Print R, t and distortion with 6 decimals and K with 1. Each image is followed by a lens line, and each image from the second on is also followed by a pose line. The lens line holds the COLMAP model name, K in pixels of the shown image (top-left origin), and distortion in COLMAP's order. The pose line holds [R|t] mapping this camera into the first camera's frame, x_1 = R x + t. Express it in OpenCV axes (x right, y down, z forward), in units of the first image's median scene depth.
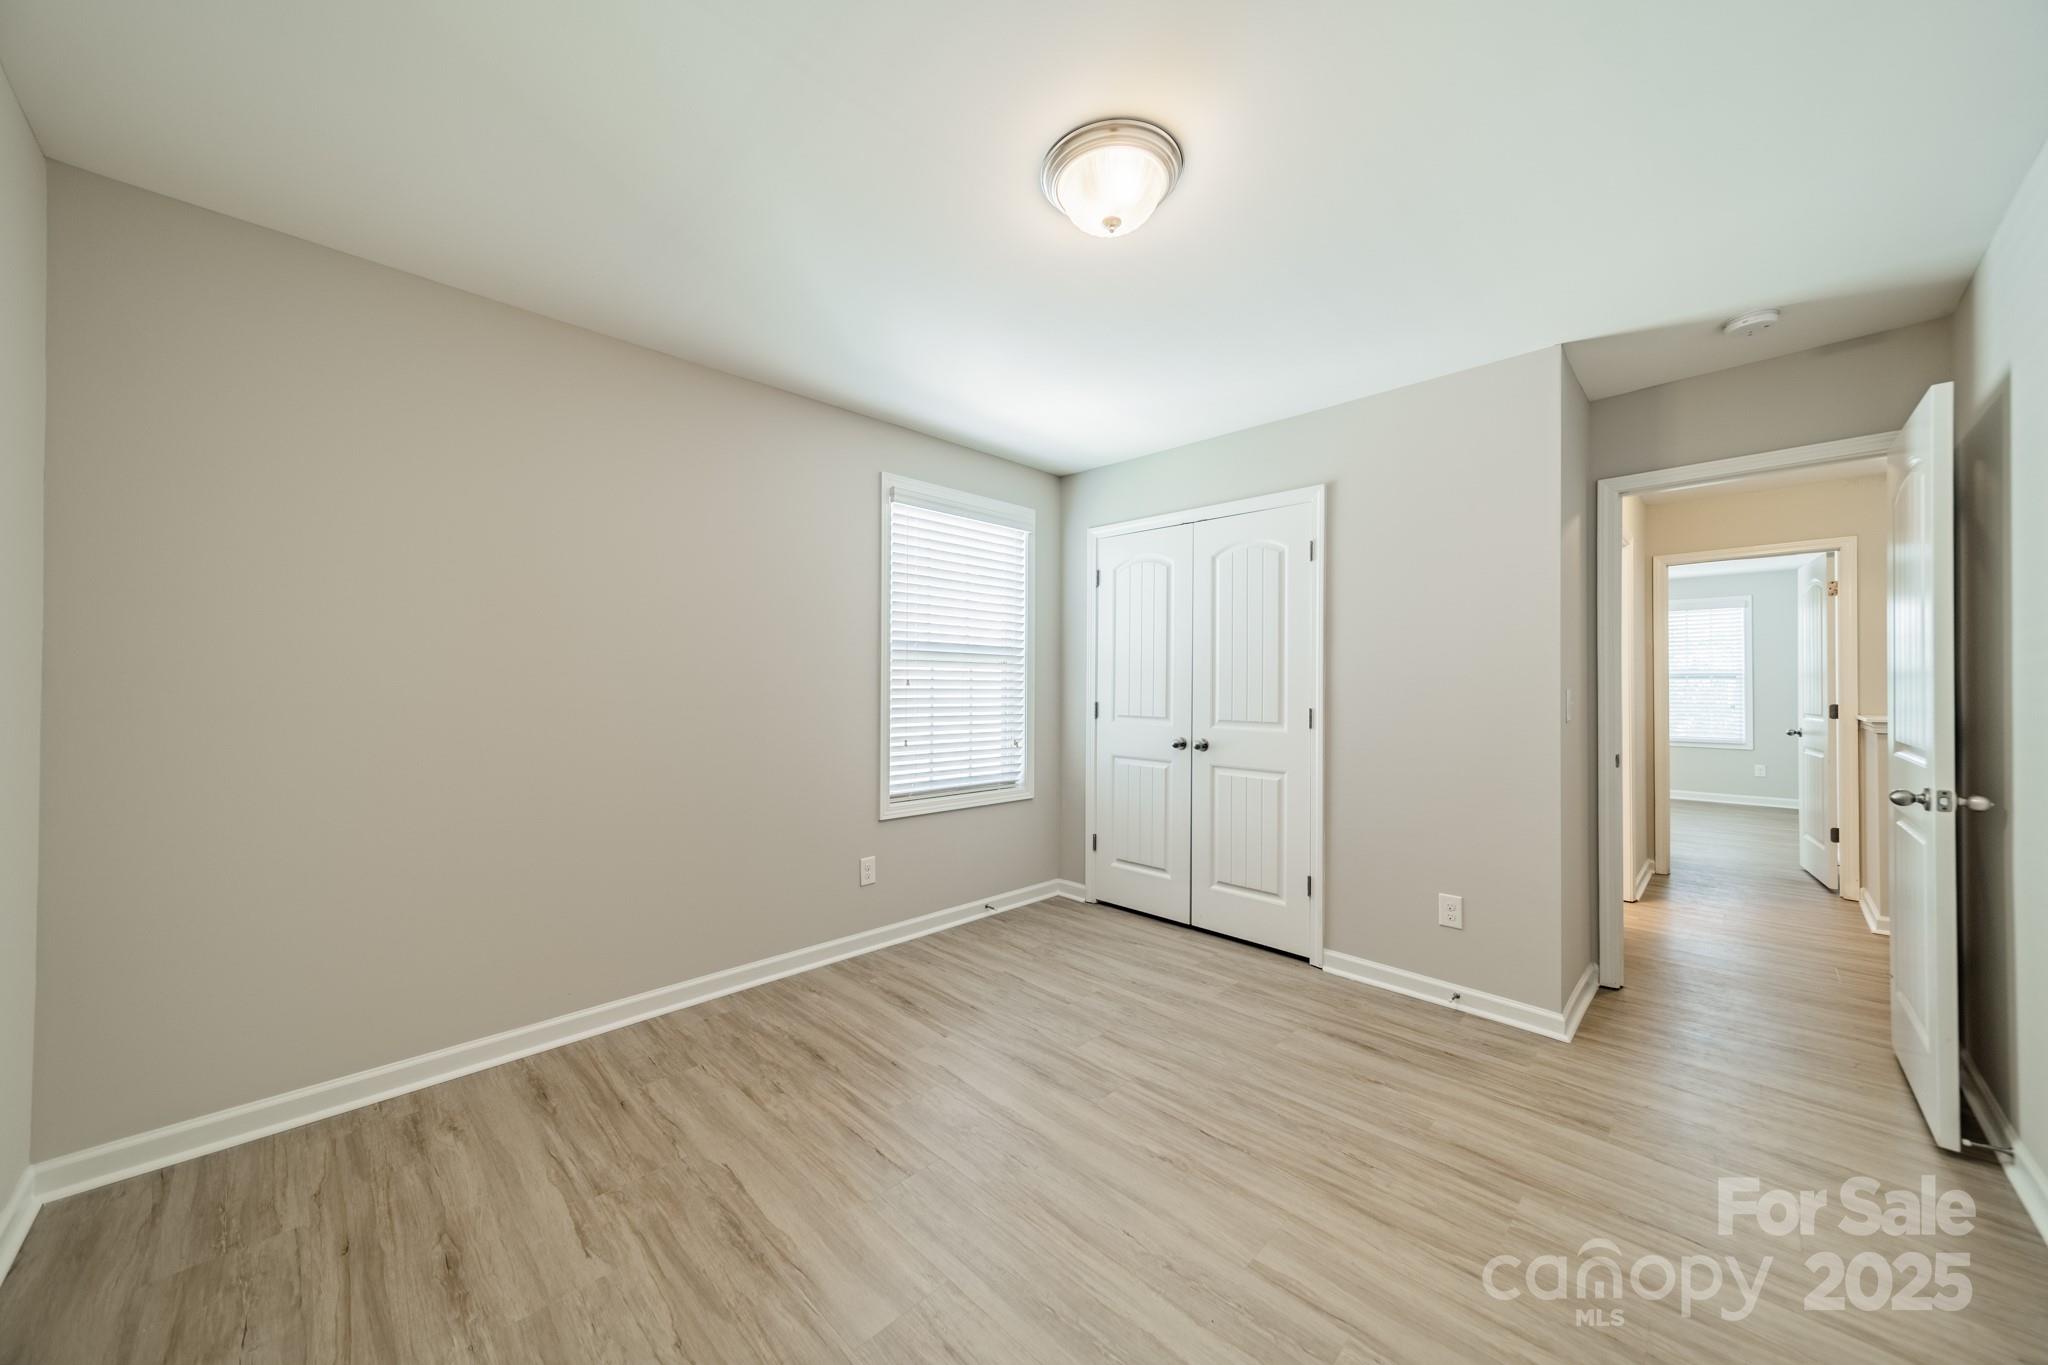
lens RADIAL K [[718.8, 0, 1045.5], [0, 718.8, 672.4], [0, 0, 1]] dist [0.005603, -0.000109]
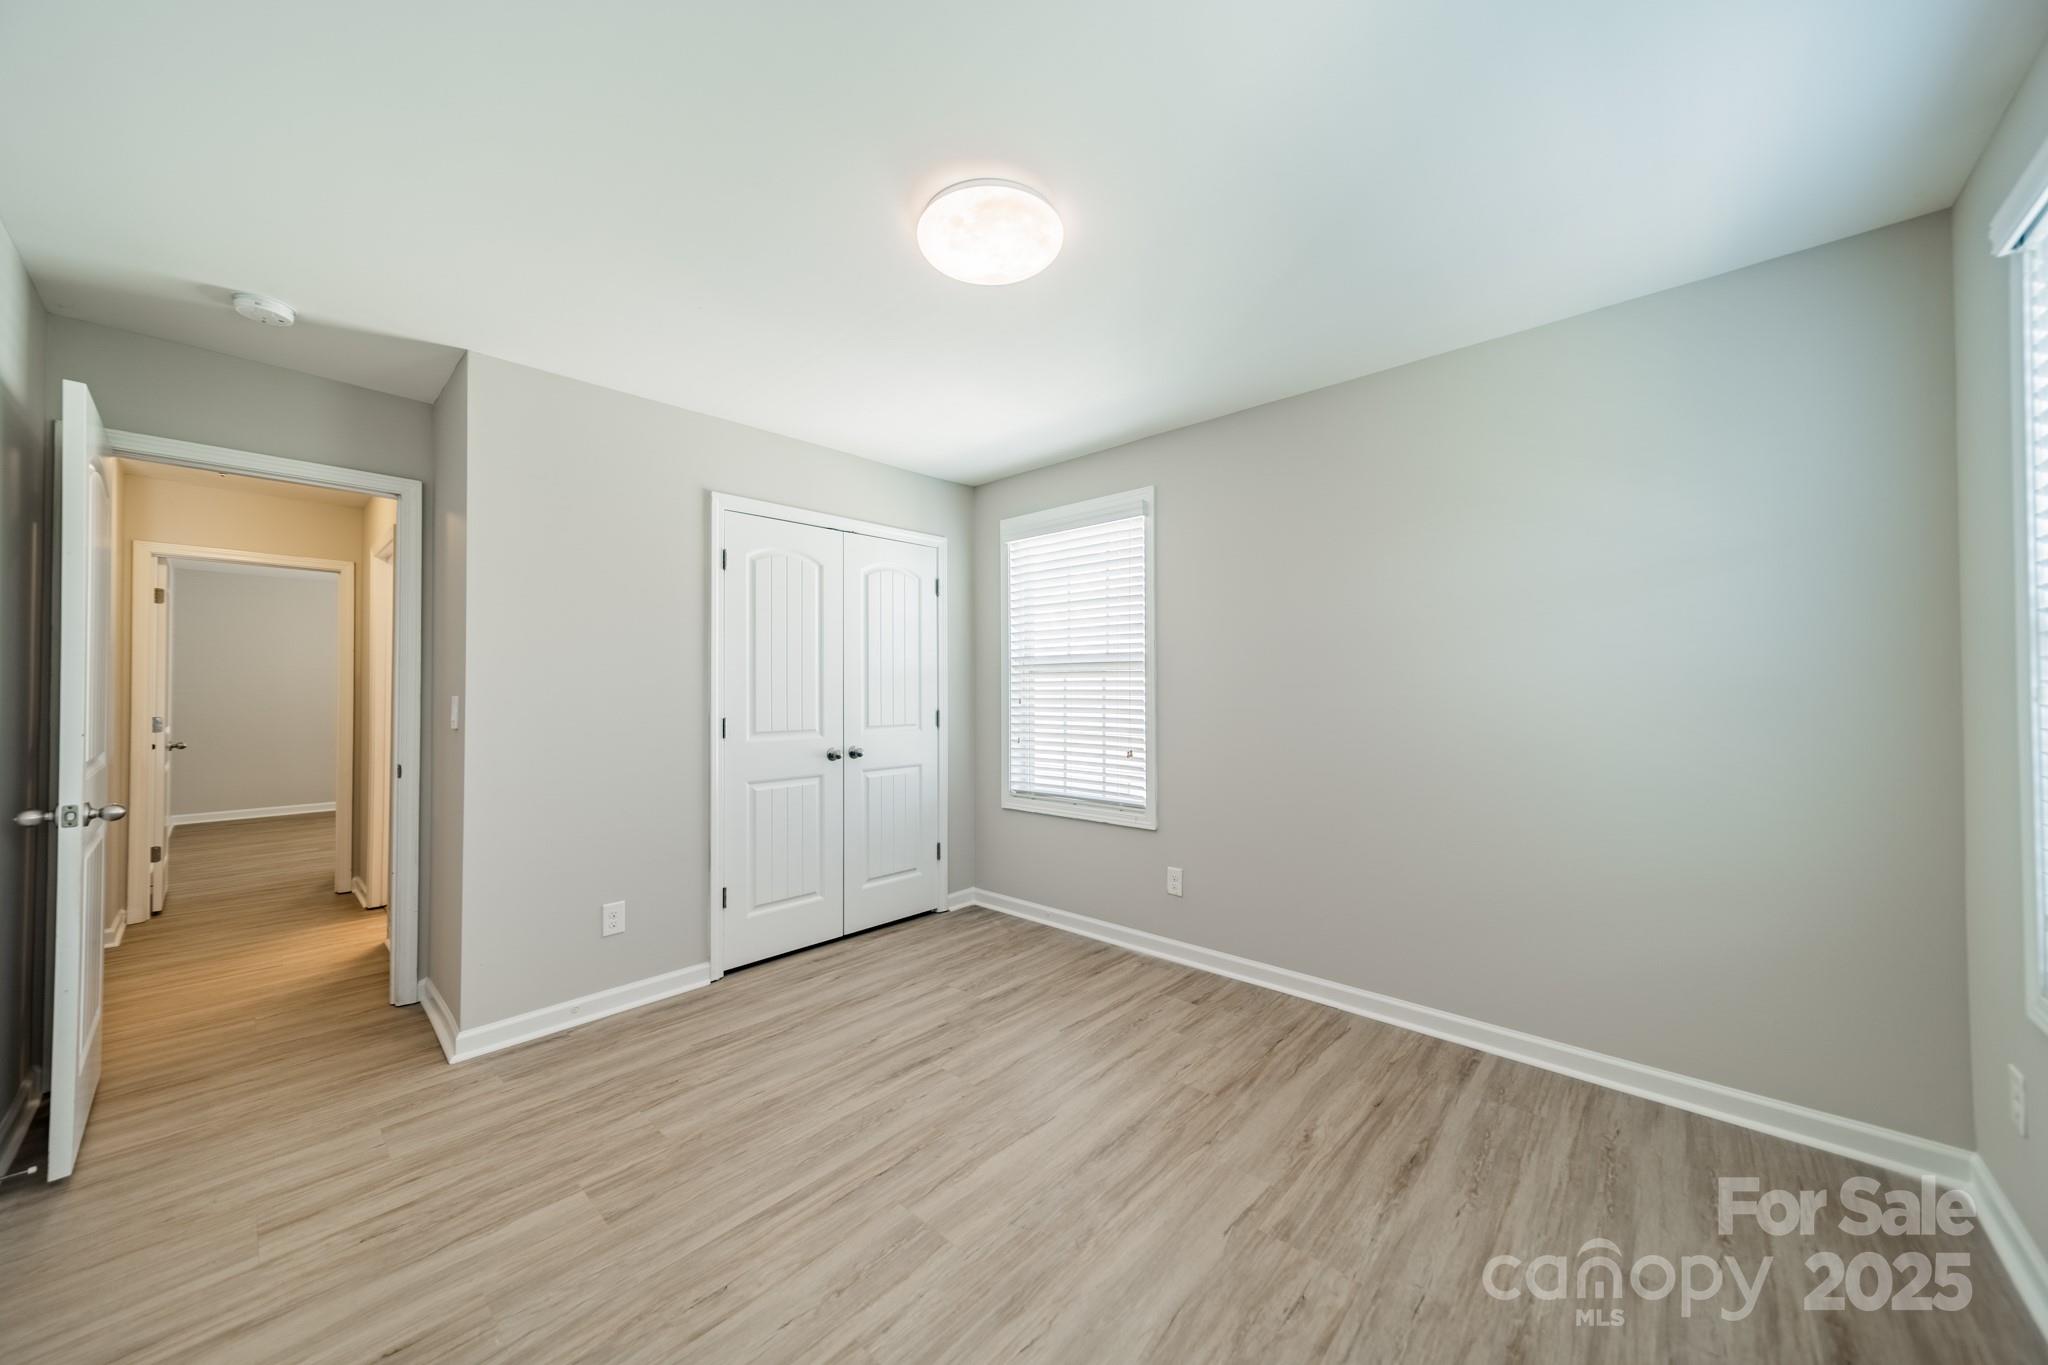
lens RADIAL K [[718.8, 0, 1034.9], [0, 718.8, 680.2], [0, 0, 1]] dist [0.005603, -0.000109]
pose [[-0.018952, 0.002577, 0.999817, -0.853904], [-0.008150, 0.999963, -0.002732, -0.001931], [-0.999787, -0.008200, -0.018930, 0.802410]]
